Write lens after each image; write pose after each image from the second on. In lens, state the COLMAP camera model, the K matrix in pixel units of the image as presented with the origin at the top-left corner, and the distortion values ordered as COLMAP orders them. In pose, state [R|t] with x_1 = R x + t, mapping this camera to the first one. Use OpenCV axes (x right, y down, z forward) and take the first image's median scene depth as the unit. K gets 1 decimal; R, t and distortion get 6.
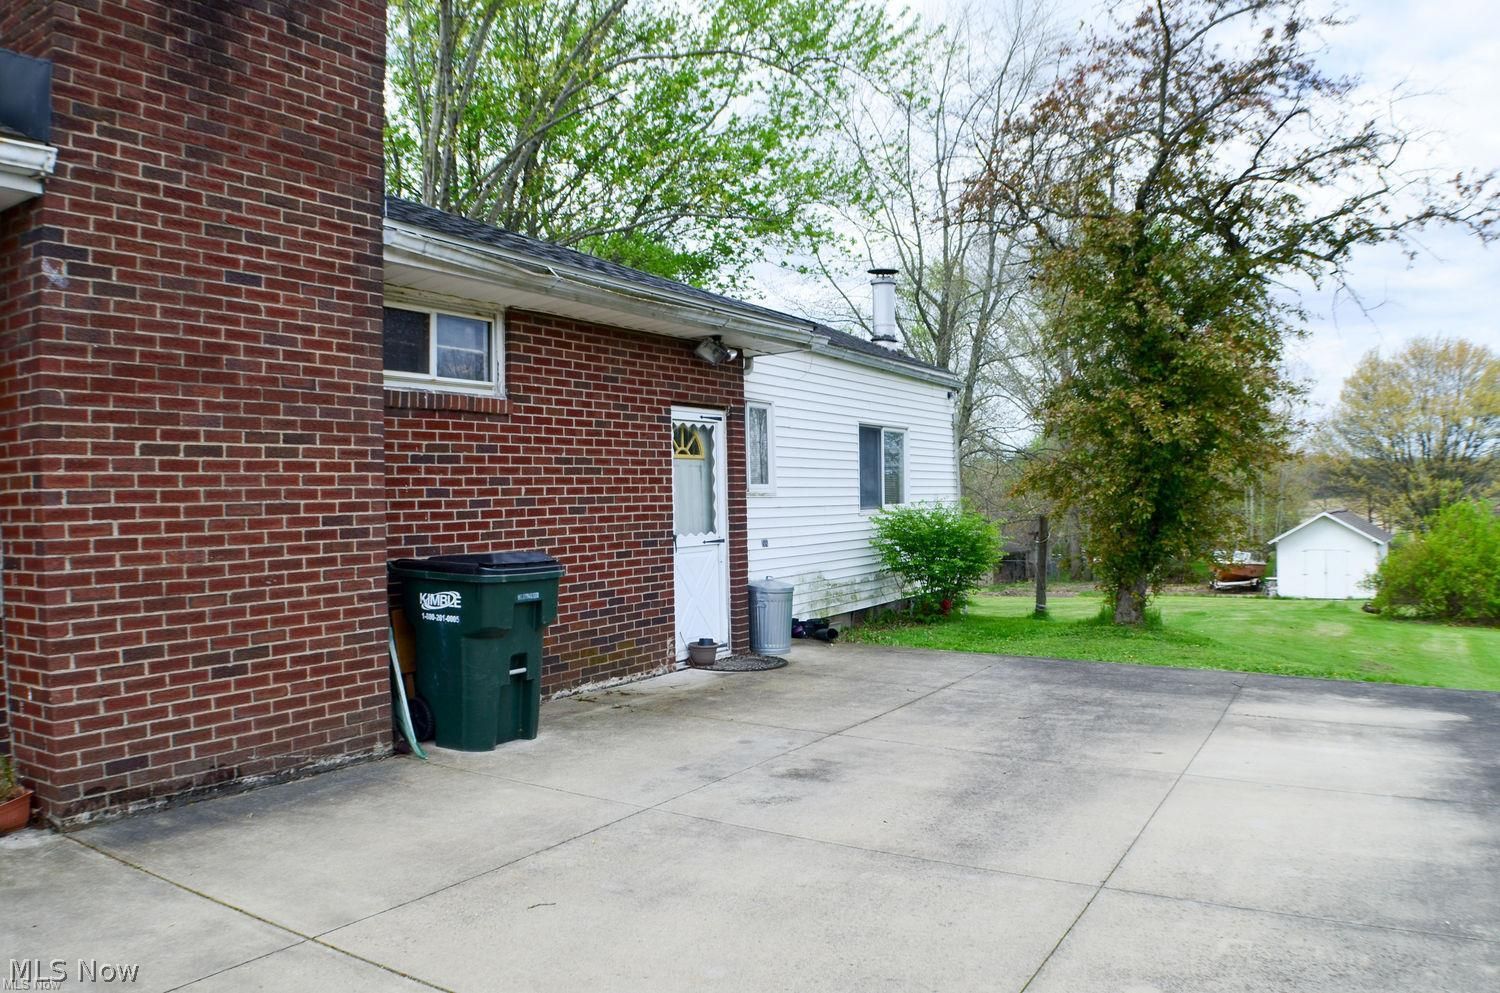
lens RADIAL K [[1095.3, 0, 746.1], [0, 1095.3, 530.7], [0, 0, 1]] dist [-0.143614, 0.008969]
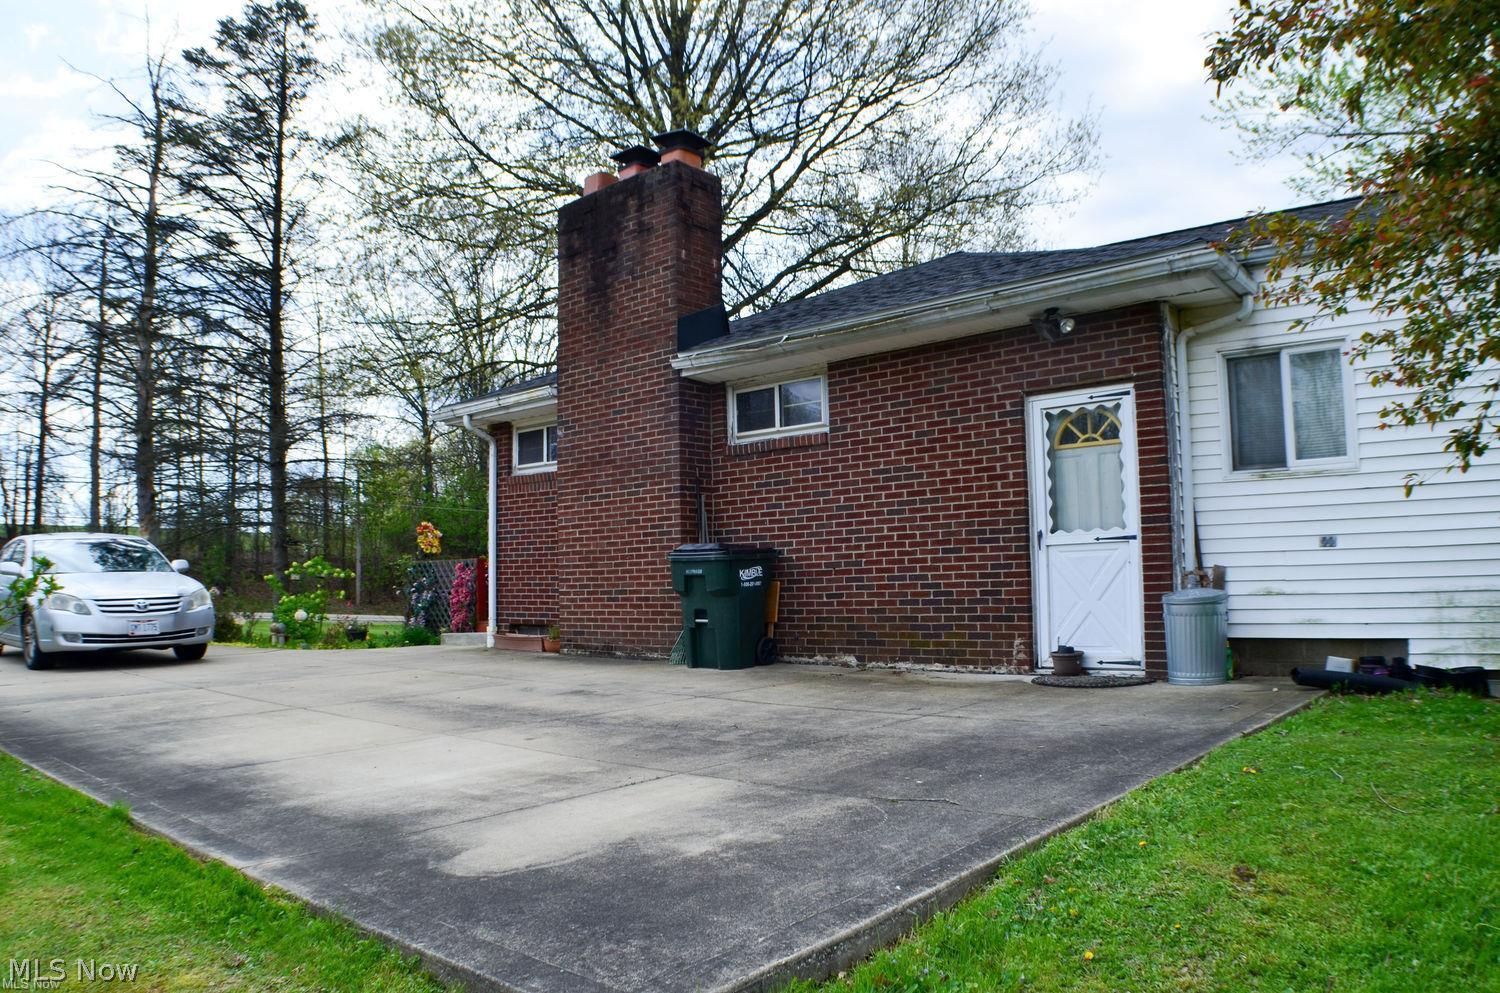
lens RADIAL K [[1095.3, 0, 746.1], [0, 1095.3, 530.7], [0, 0, 1]] dist [-0.143614, 0.008969]
pose [[-0.179118, -0.030398, -0.983358, 1.104047], [-0.006749, 0.999537, -0.029669, 0.040247], [0.983804, 0.001322, -0.179240, 1.129652]]
